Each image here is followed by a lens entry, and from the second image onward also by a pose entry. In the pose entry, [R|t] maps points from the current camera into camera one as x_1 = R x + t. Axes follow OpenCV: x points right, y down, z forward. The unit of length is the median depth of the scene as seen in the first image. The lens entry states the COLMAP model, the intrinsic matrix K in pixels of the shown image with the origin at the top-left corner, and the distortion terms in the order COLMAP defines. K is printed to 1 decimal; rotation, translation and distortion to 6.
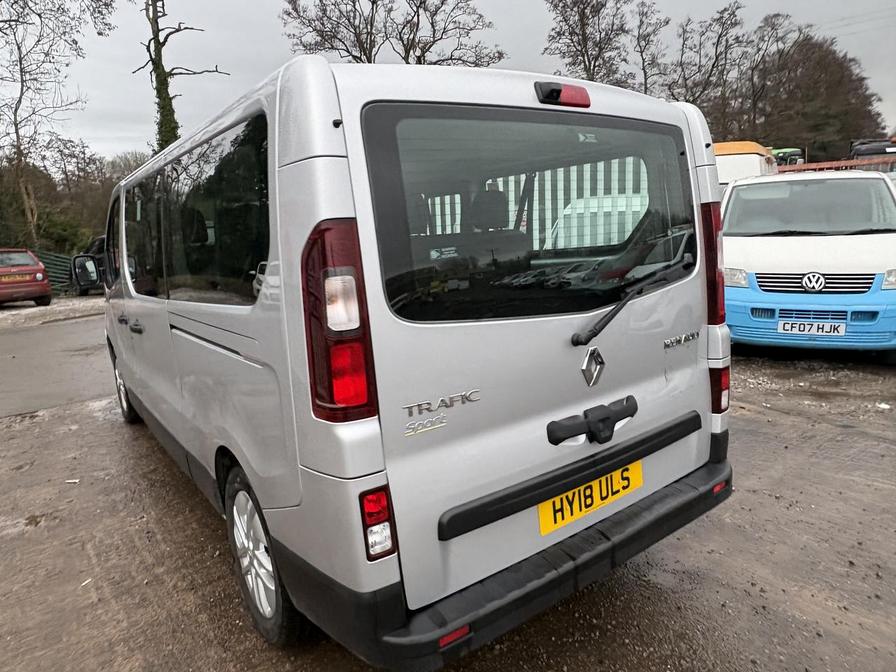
lens RADIAL K [[587.1, 0, 451.8], [0, 587.1, 330.2], [0, 0, 1]] dist [-0.002019, 0.002054]
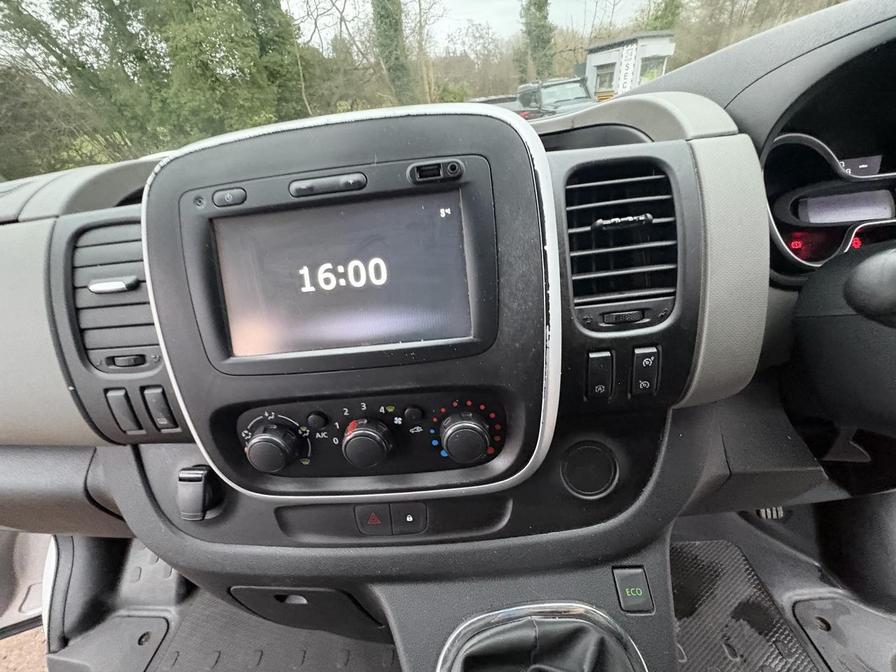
lens RADIAL K [[355.3, 0, 448.0], [0, 355.3, 336.0], [0, 0, 1]] dist [-0.001992, 0.000161]
pose [[0.791505, 0.292255, -0.536757, -0.763674], [-0.038428, 0.900315, 0.433539, -0.322580], [0.609954, -0.322522, 0.723834, 2.263684]]
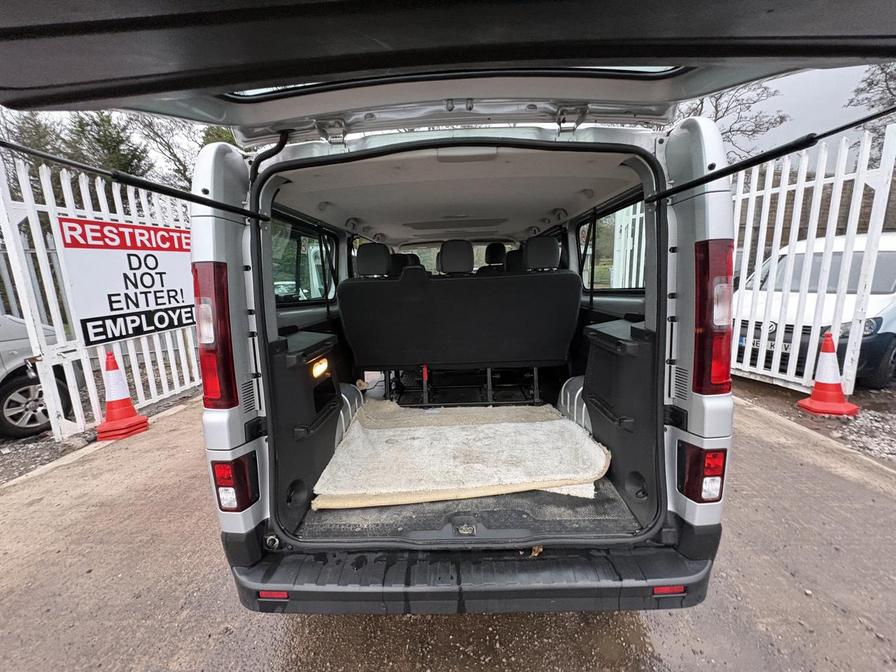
lens RADIAL K [[355.3, 0, 448.0], [0, 355.3, 336.0], [0, 0, 1]] dist [-0.001992, 0.000161]
pose [[0.789626, 0.127628, -0.600168, 0.519444], [-0.111496, 0.991689, 0.064194, -0.091436], [0.603373, 0.016227, 0.797294, 0.461963]]
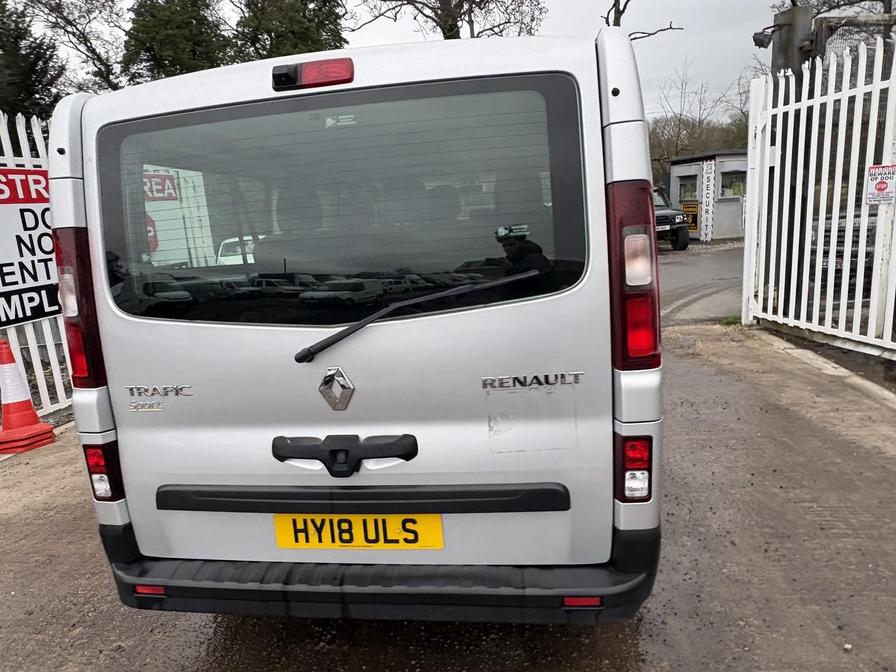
lens RADIAL K [[586.5, 0, 453.7], [0, 586.5, 340.5], [0, 0, 1]] dist [-0.002193, -0.001612]
pose [[0.710861, 0.143230, -0.688594, 0.874472], [-0.088387, 0.989475, 0.114570, -0.114259], [0.697757, -0.020581, 0.716039, 0.455975]]
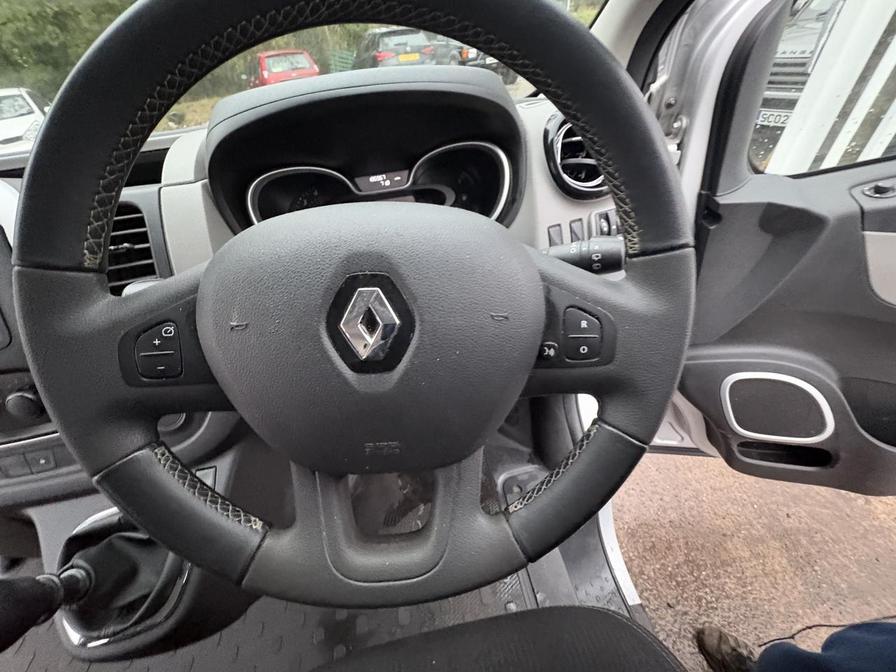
lens RADIAL K [[355.3, 0, 448.0], [0, 355.3, 336.0], [0, 0, 1]] dist [-0.001992, 0.000161]
pose [[0.890570, 0.273857, -0.363164, -0.556618], [-0.037424, 0.839841, 0.541541, -0.376001], [0.453305, -0.468689, 0.758186, 2.322732]]
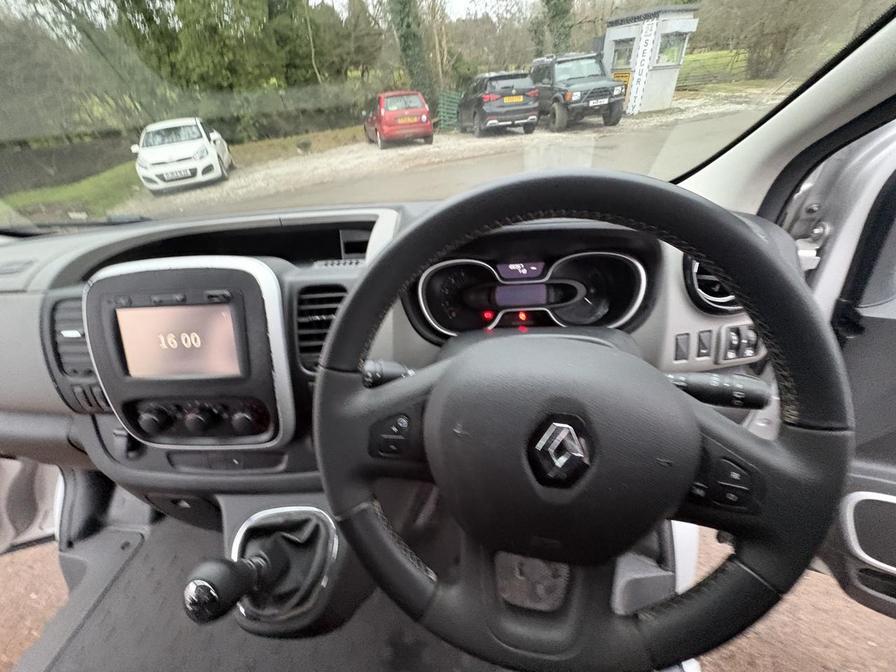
lens RADIAL K [[355.3, 0, 448.0], [0, 355.3, 336.0], [0, 0, 1]] dist [-0.001992, 0.000161]
pose [[0.763665, 0.363439, -0.533599, -0.591166], [-0.068346, 0.867365, 0.492957, -0.423555], [0.641985, -0.339984, 0.687216, 2.287266]]
